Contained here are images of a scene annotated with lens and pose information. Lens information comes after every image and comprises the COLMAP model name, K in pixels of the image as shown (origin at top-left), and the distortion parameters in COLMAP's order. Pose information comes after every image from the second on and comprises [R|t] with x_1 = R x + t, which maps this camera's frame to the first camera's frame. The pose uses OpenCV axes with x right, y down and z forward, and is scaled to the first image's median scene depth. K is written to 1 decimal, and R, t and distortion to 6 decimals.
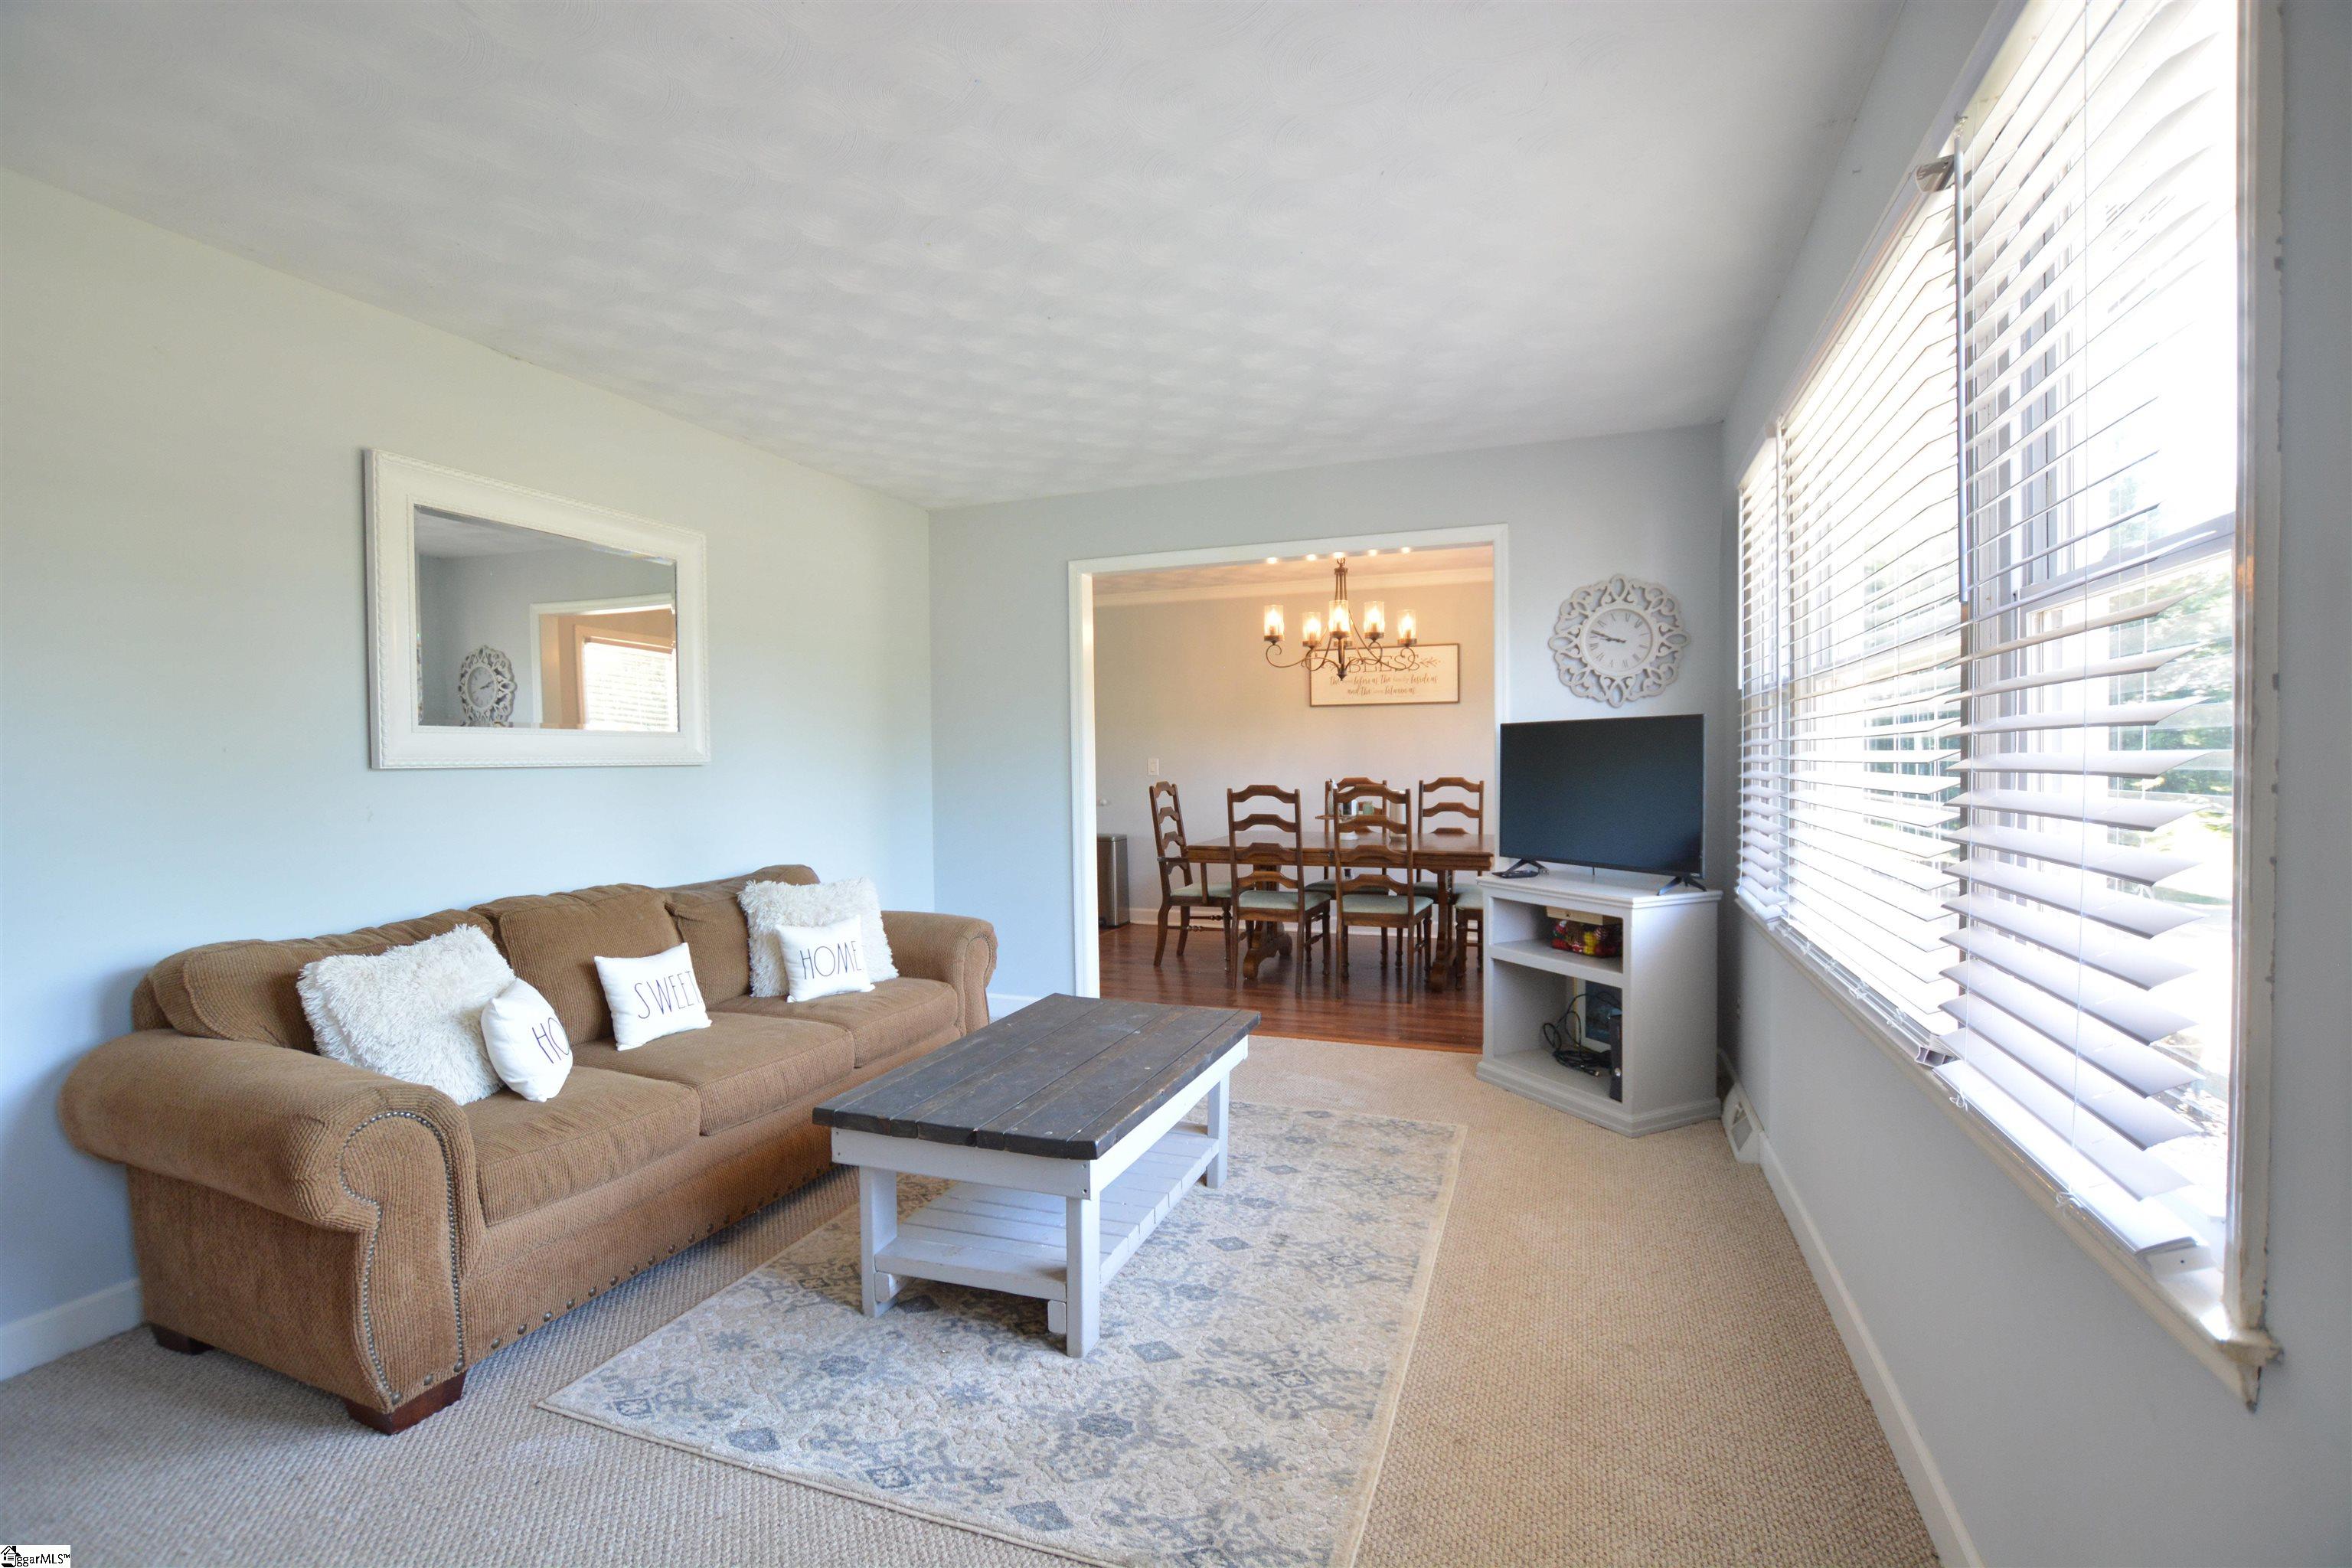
lens RADIAL K [[1043.4, 0, 1172.6], [0, 1043.4, 787.3], [0, 0, 1]] dist [-0.035184, 0.007636]
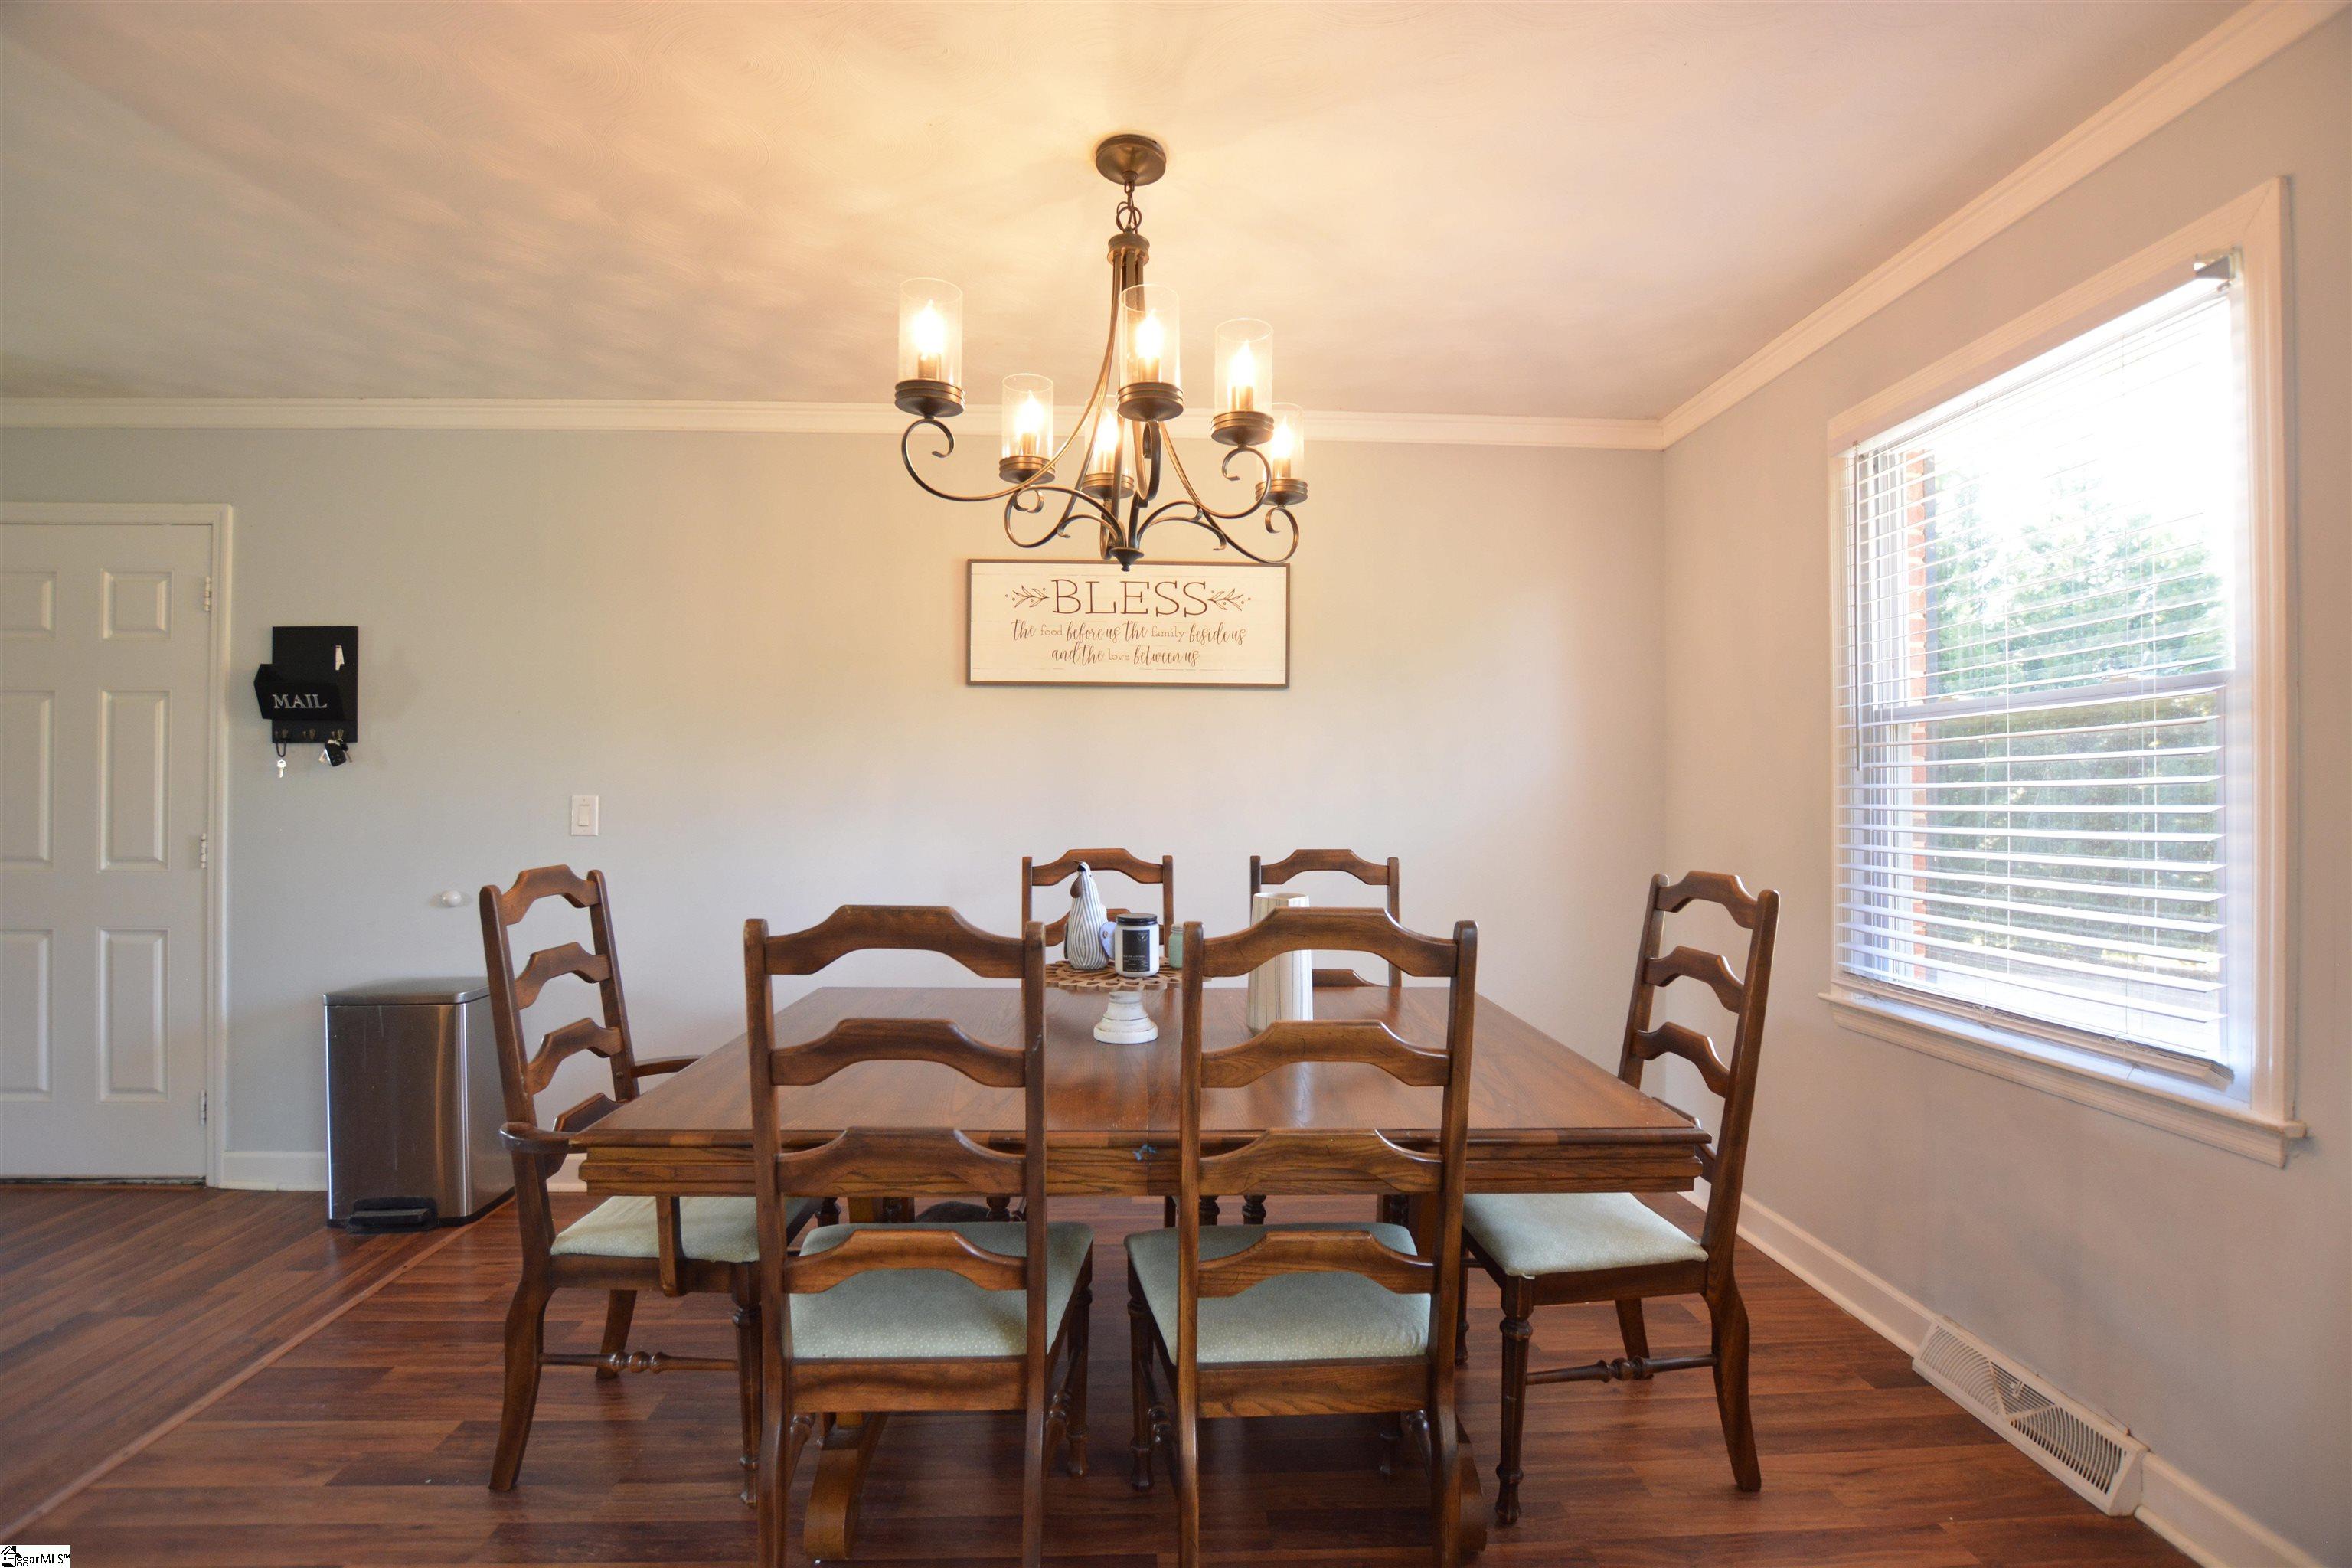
lens RADIAL K [[1043.4, 0, 1172.6], [0, 1043.4, 787.3], [0, 0, 1]] dist [-0.035184, 0.007636]
pose [[0.918469, 0.018213, 0.395074, 0.046178], [-0.003878, 0.999306, -0.037053, -0.021065], [-0.395475, 0.032500, 0.917902, 0.709644]]
